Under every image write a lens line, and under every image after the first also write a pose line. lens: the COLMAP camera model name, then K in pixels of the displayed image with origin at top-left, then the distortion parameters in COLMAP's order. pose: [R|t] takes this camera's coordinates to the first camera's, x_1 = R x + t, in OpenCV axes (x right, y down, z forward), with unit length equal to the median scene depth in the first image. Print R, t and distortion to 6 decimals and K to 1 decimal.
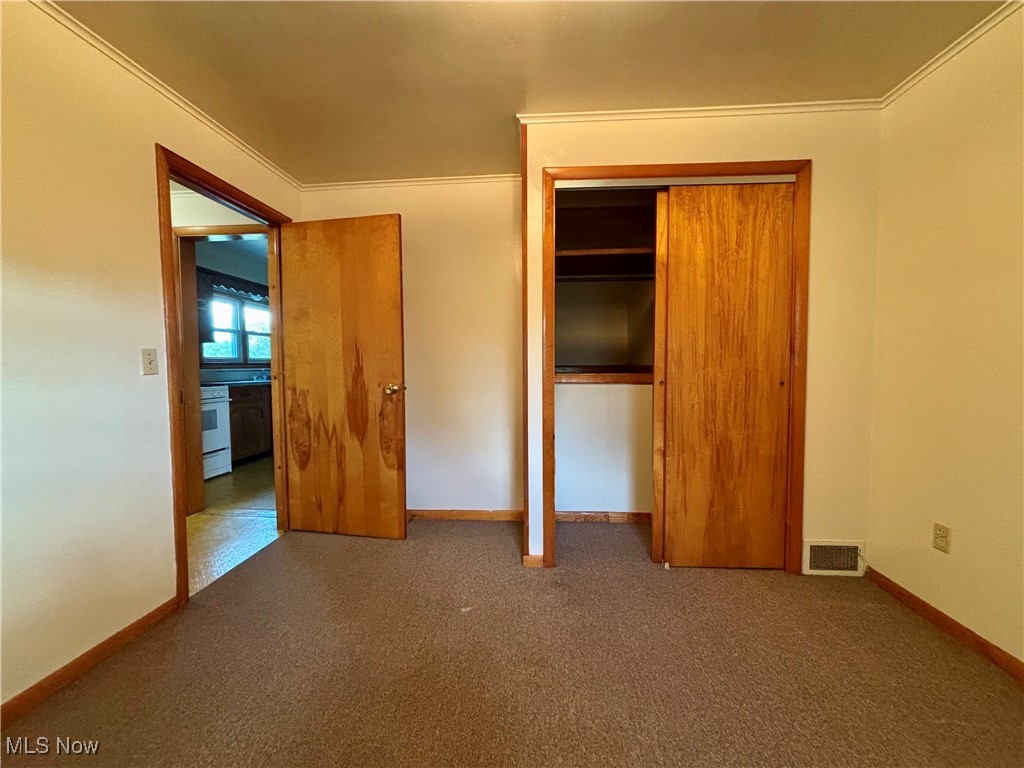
lens RADIAL K [[414.7, 0, 513.4], [0, 414.7, 383.5], [0, 0, 1]] dist [0.001246, 0.000182]
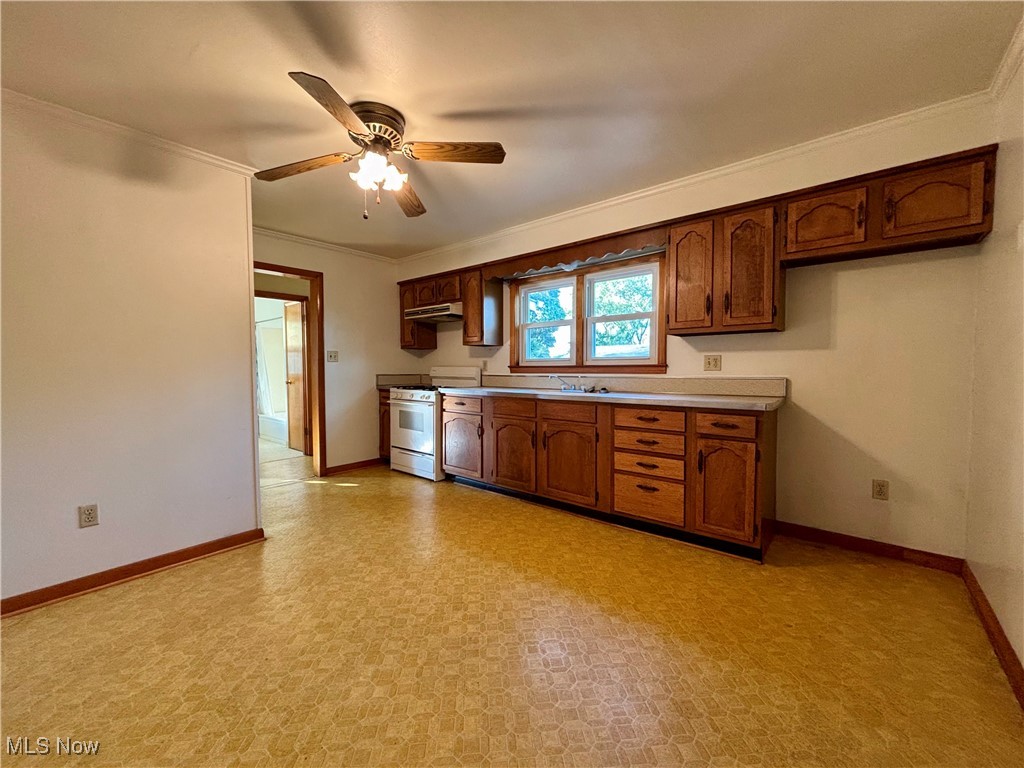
lens RADIAL K [[414.7, 0, 513.4], [0, 414.7, 383.5], [0, 0, 1]] dist [0.001246, 0.000182]
pose [[-0.593132, 0.042640, -0.803975, -0.025699], [-0.032790, 0.996489, 0.077041, -0.071413], [0.804437, 0.072058, -0.589651, 1.366677]]
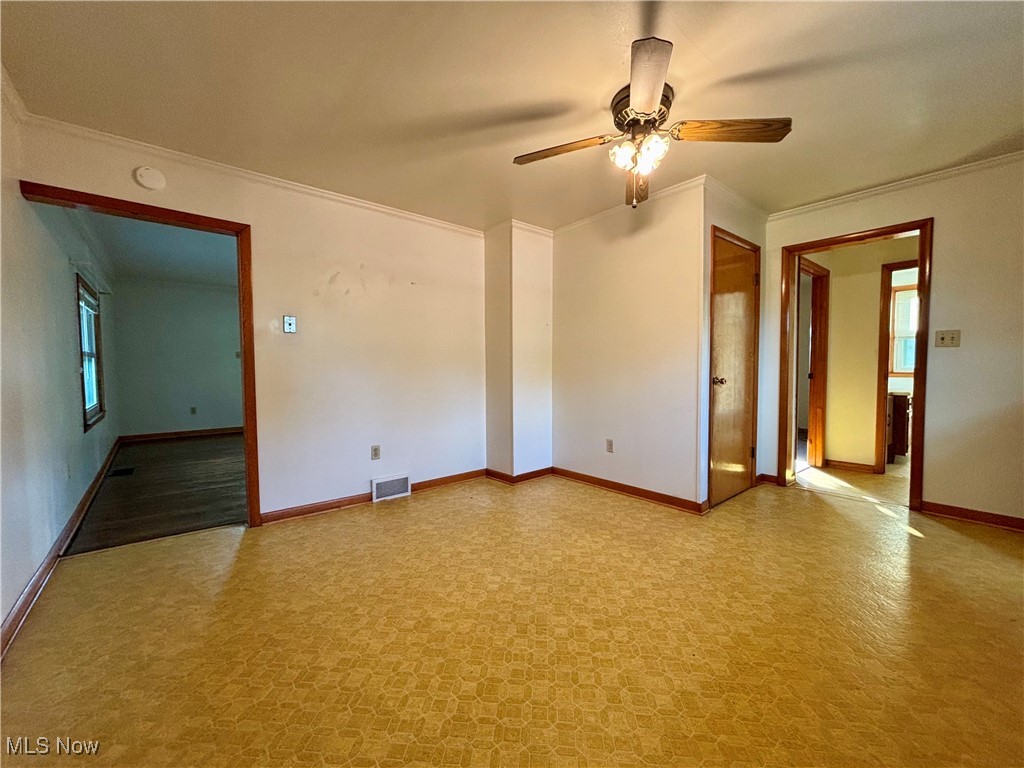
lens RADIAL K [[414.7, 0, 513.4], [0, 414.7, 383.5], [0, 0, 1]] dist [0.001246, 0.000182]
pose [[-0.687251, -0.019808, 0.726150, -0.565482], [0.048537, 0.996142, 0.073109, -0.057867], [-0.724796, 0.085490, -0.683639, 1.386133]]
